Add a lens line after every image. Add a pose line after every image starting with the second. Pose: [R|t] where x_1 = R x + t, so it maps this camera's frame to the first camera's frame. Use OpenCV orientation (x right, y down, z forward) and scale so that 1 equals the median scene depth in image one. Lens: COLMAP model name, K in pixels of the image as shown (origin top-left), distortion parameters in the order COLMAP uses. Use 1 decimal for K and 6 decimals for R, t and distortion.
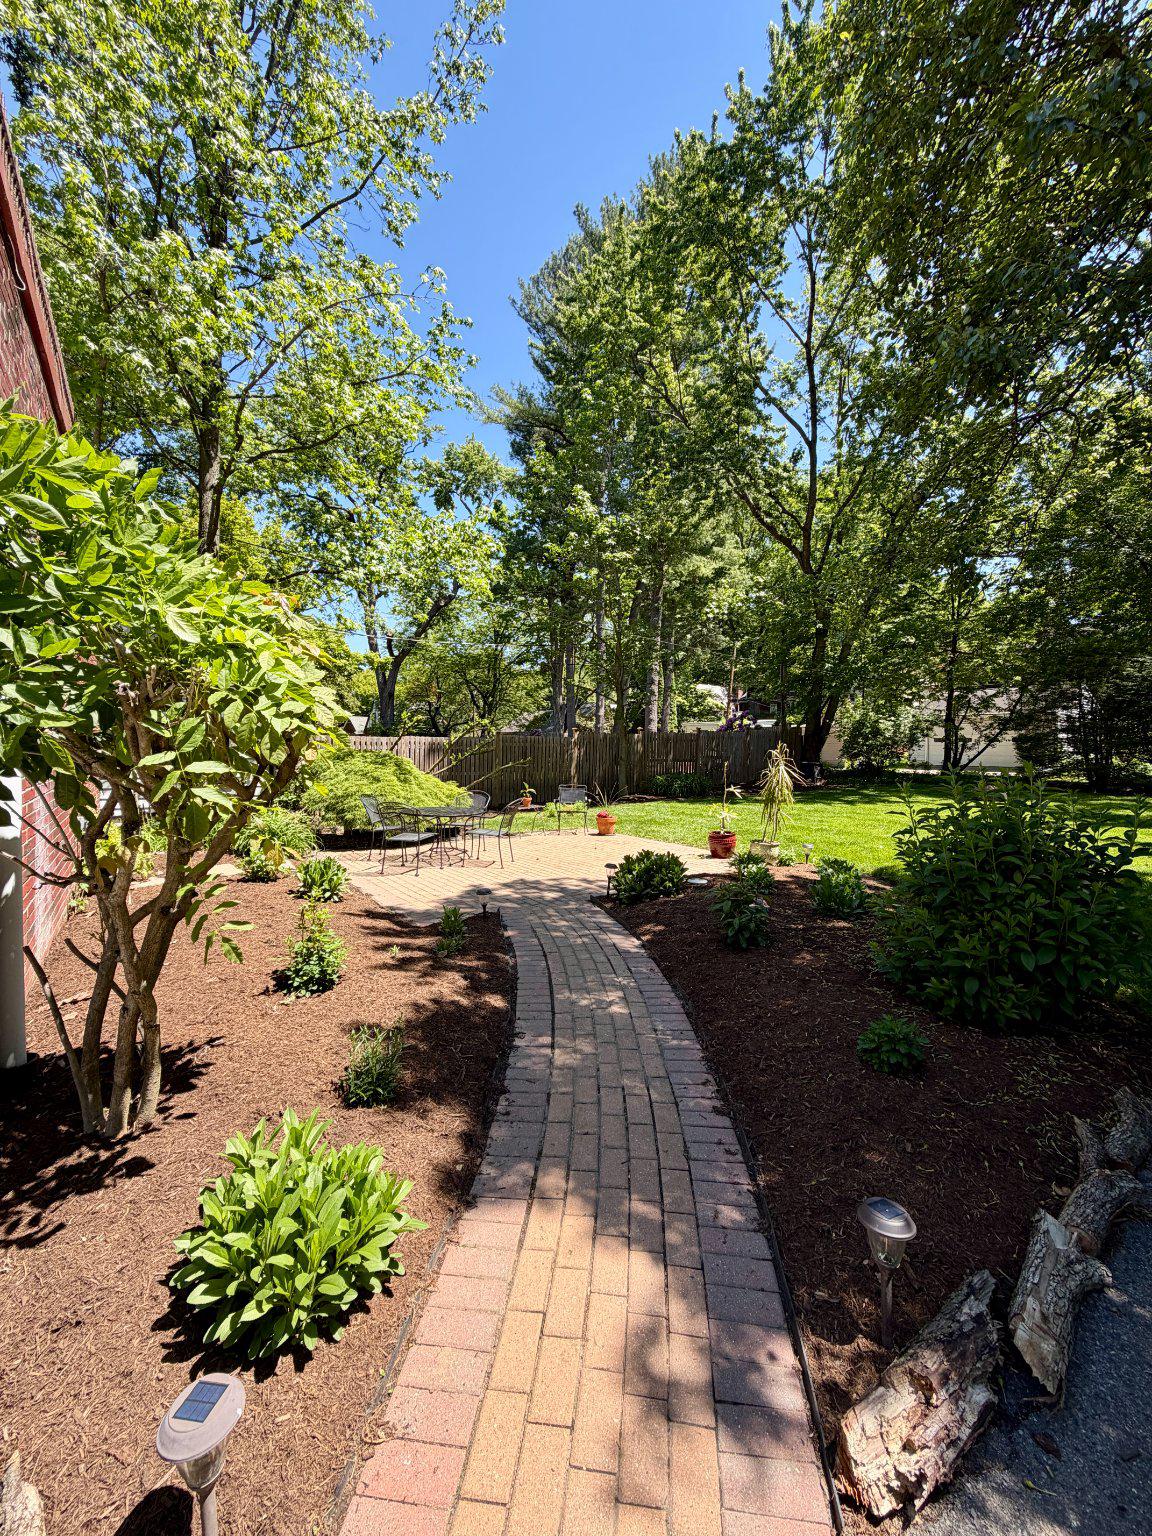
lens RADIAL K [[618.4, 0, 580.8], [0, 618.4, 763.5], [0, 0, 1]] dist [0.000759, 0.000109]
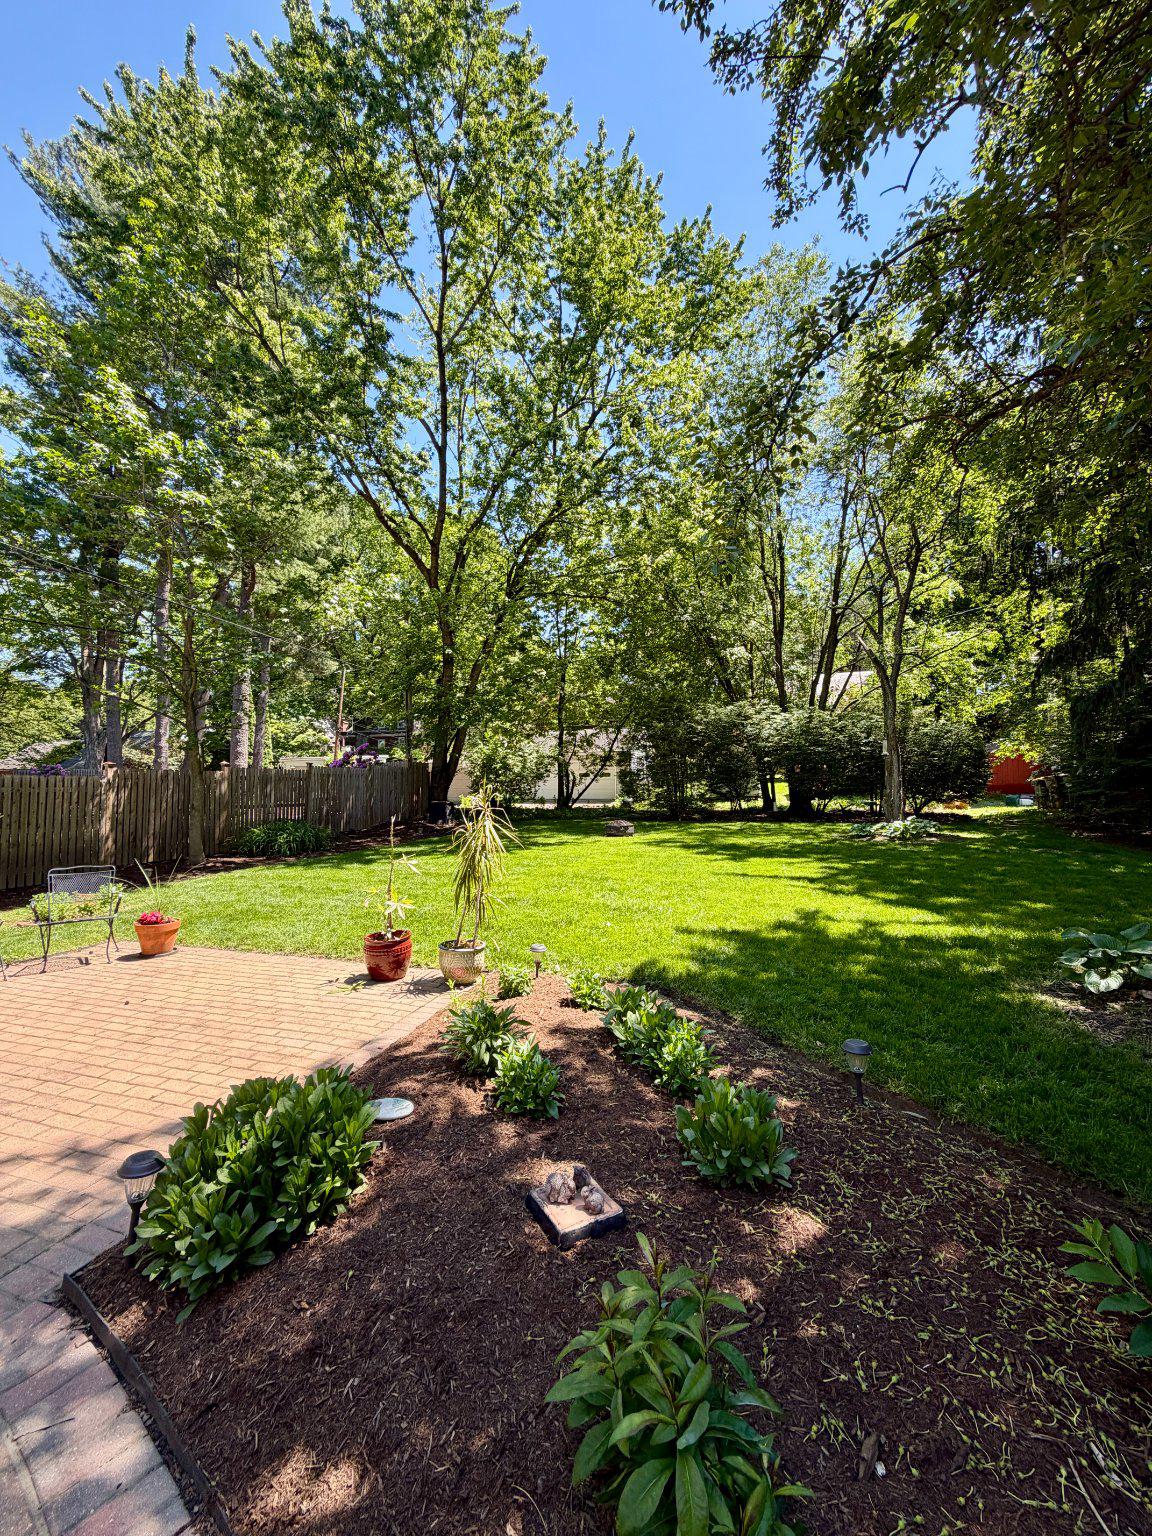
lens RADIAL K [[618.4, 0, 580.8], [0, 618.4, 763.5], [0, 0, 1]] dist [0.000759, 0.000109]
pose [[0.813091, 0.002222, 0.582132, 0.011902], [0.032080, 0.998302, -0.048617, -0.006863], [-0.581252, 0.058205, 0.811639, 0.146912]]
